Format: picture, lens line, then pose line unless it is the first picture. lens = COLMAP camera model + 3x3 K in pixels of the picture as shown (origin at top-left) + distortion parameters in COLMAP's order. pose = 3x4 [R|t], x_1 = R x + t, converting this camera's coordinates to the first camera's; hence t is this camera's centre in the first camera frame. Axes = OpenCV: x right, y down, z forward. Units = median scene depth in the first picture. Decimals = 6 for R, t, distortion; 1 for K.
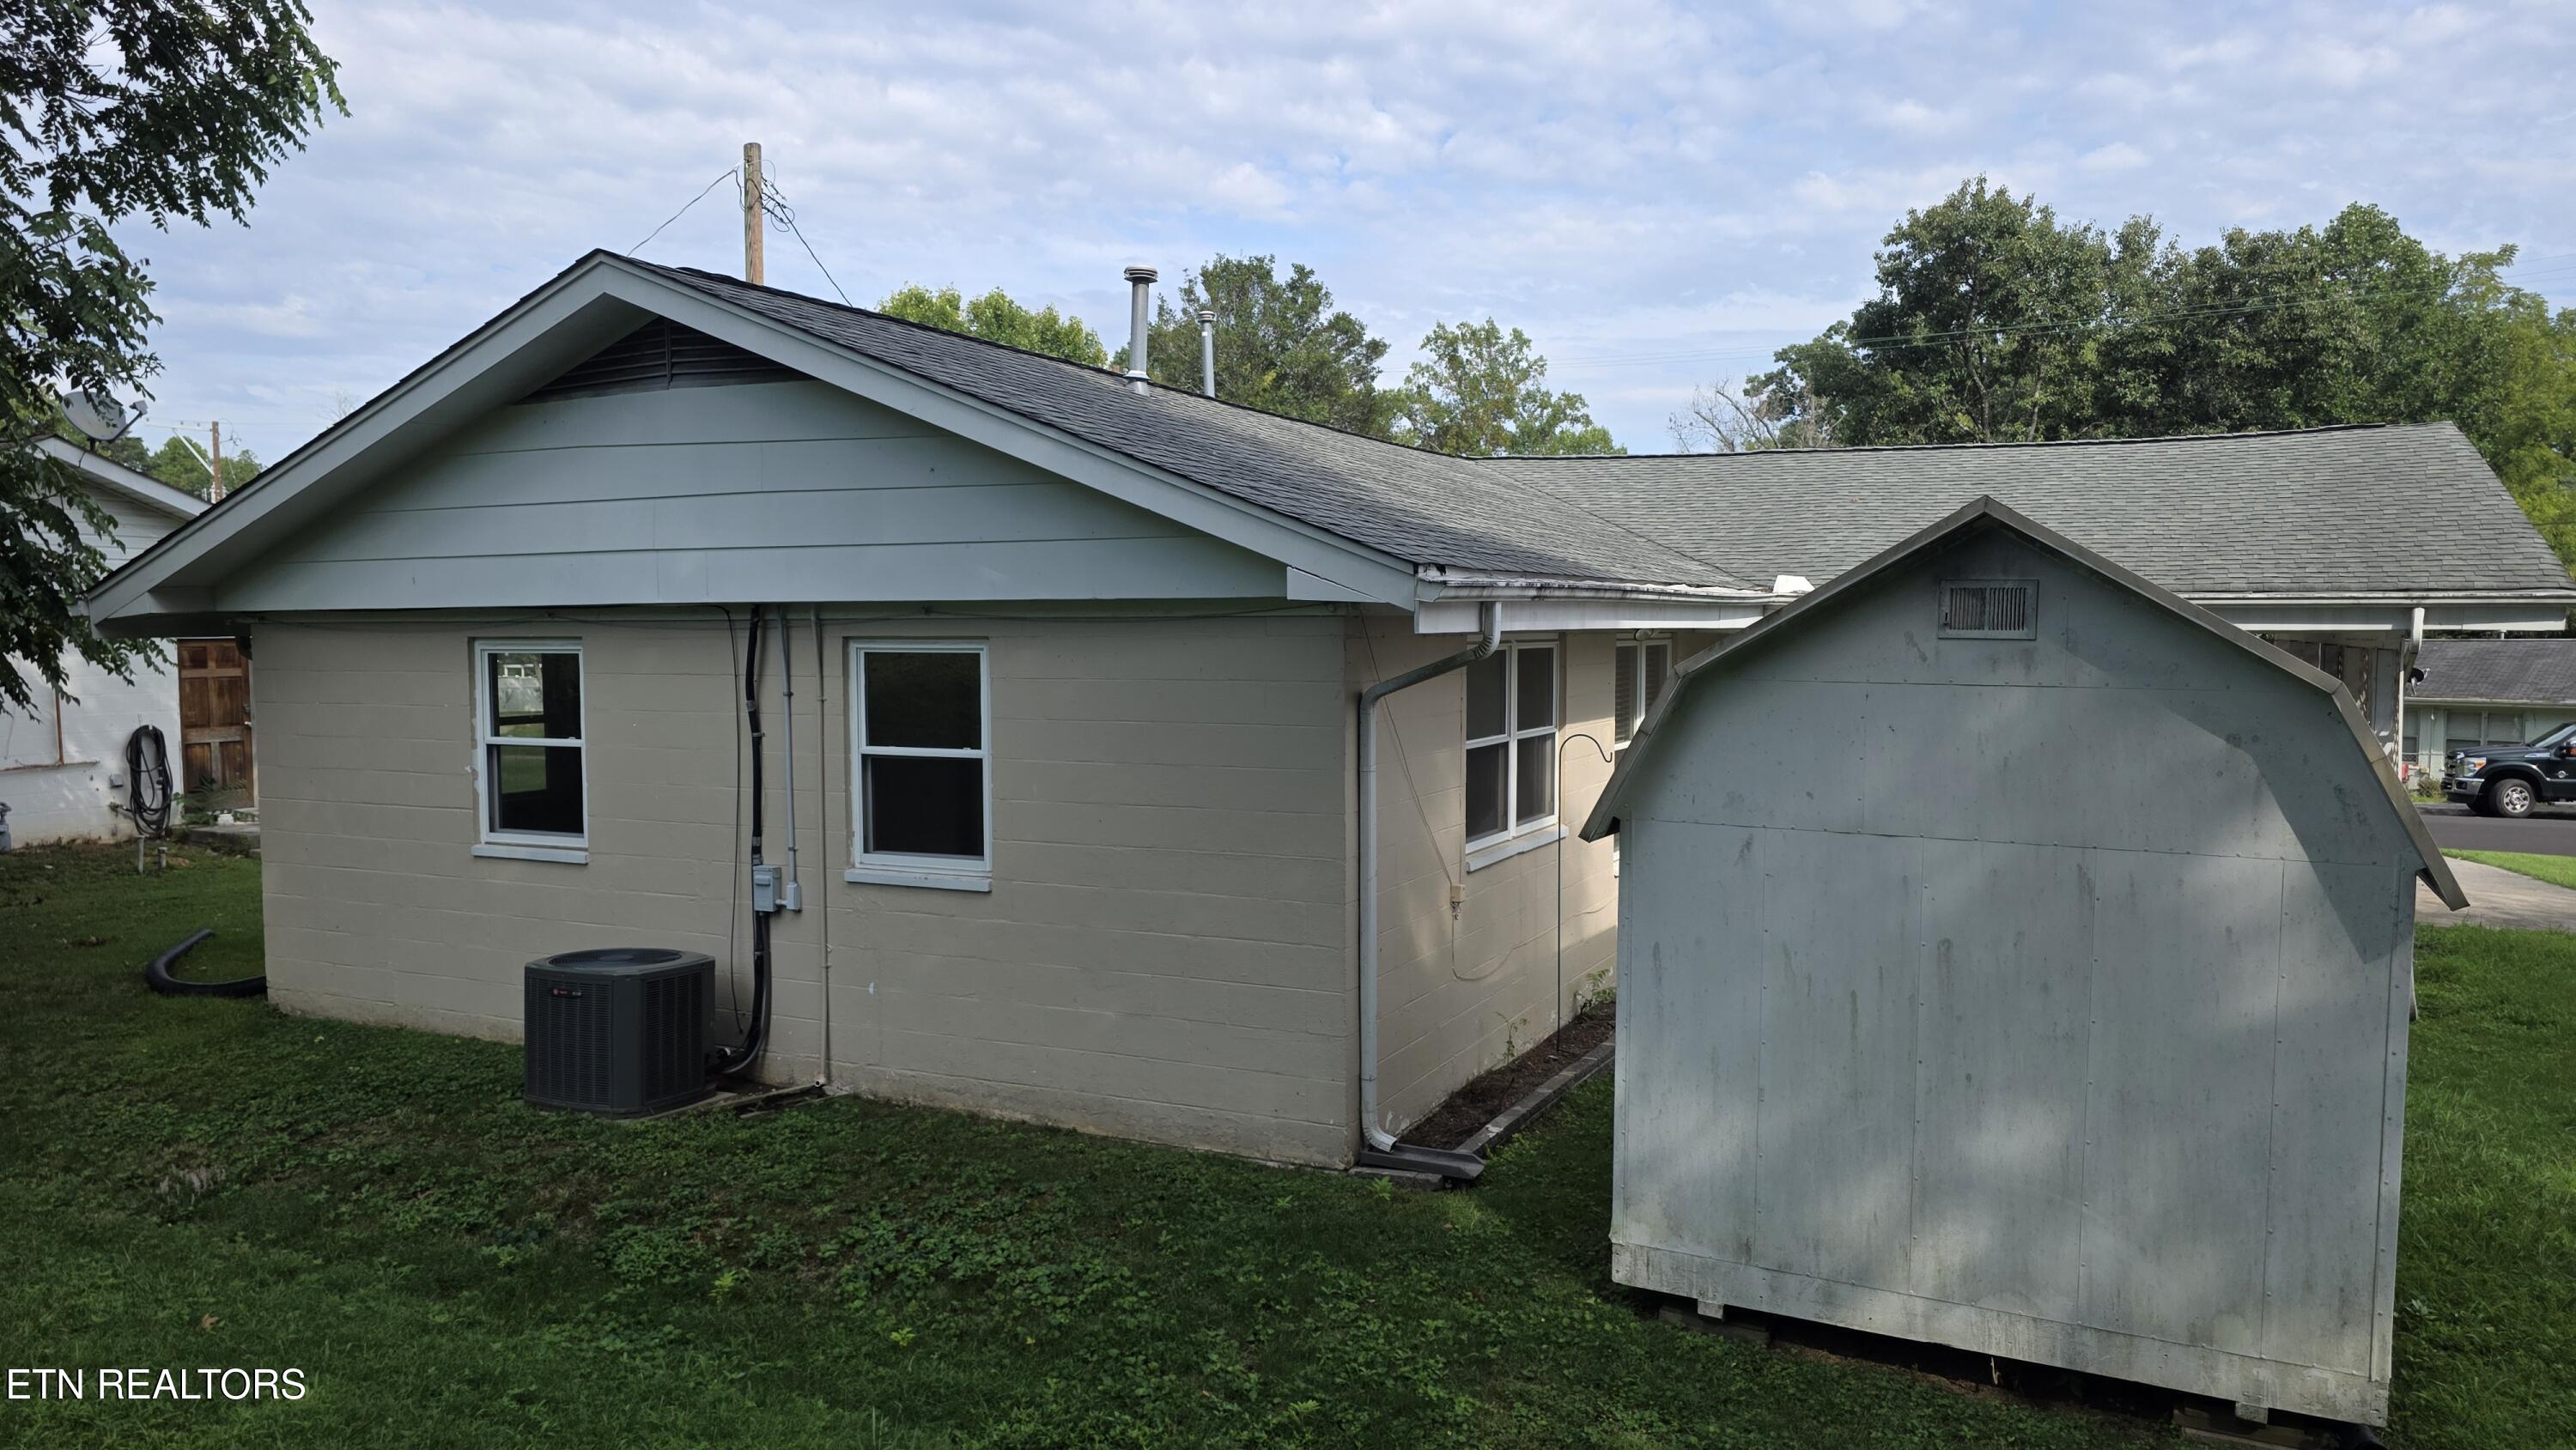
lens RADIAL K [[1738.0, 0, 1269.1], [0, 1738.0, 736.4], [0, 0, 1]] dist [0.086945, -0.093359]
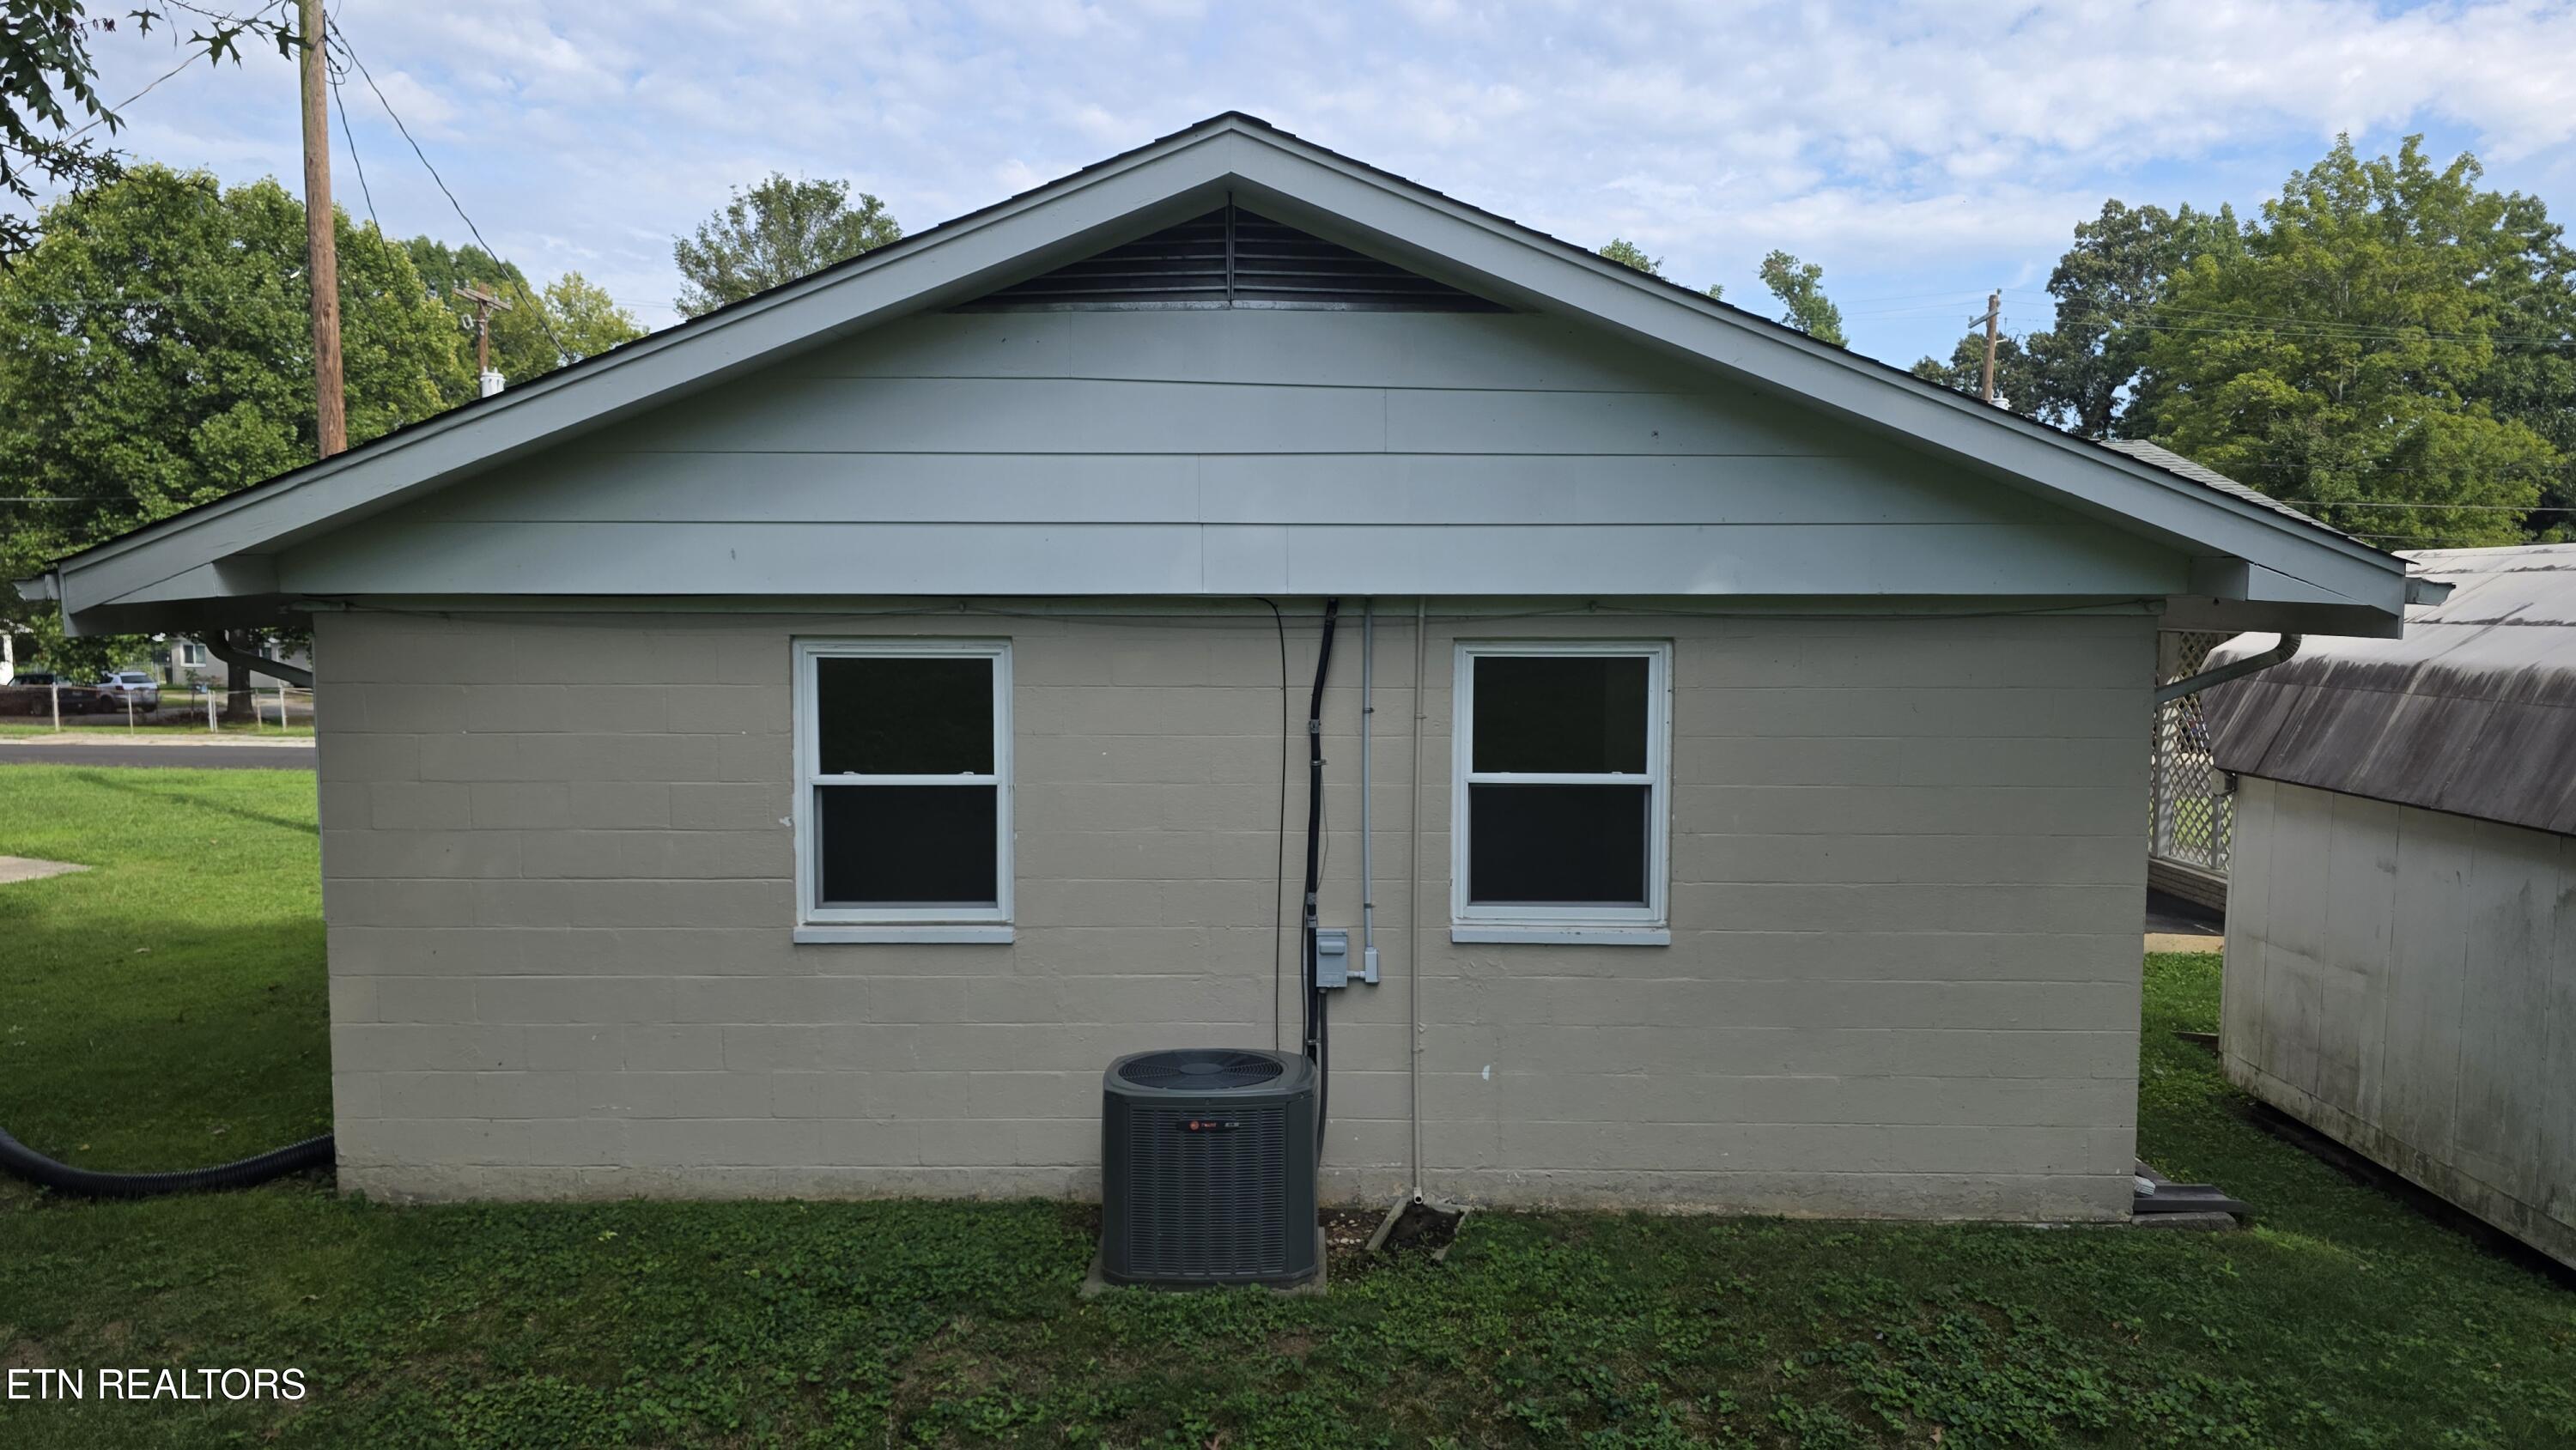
lens RADIAL K [[1738.0, 0, 1269.1], [0, 1738.0, 736.4], [0, 0, 1]] dist [0.086945, -0.093359]
pose [[0.900169, -0.027113, 0.434695, -0.660369], [0.021302, 0.999607, 0.018237, -0.027822], [-0.435019, -0.007157, 0.900393, 0.318517]]
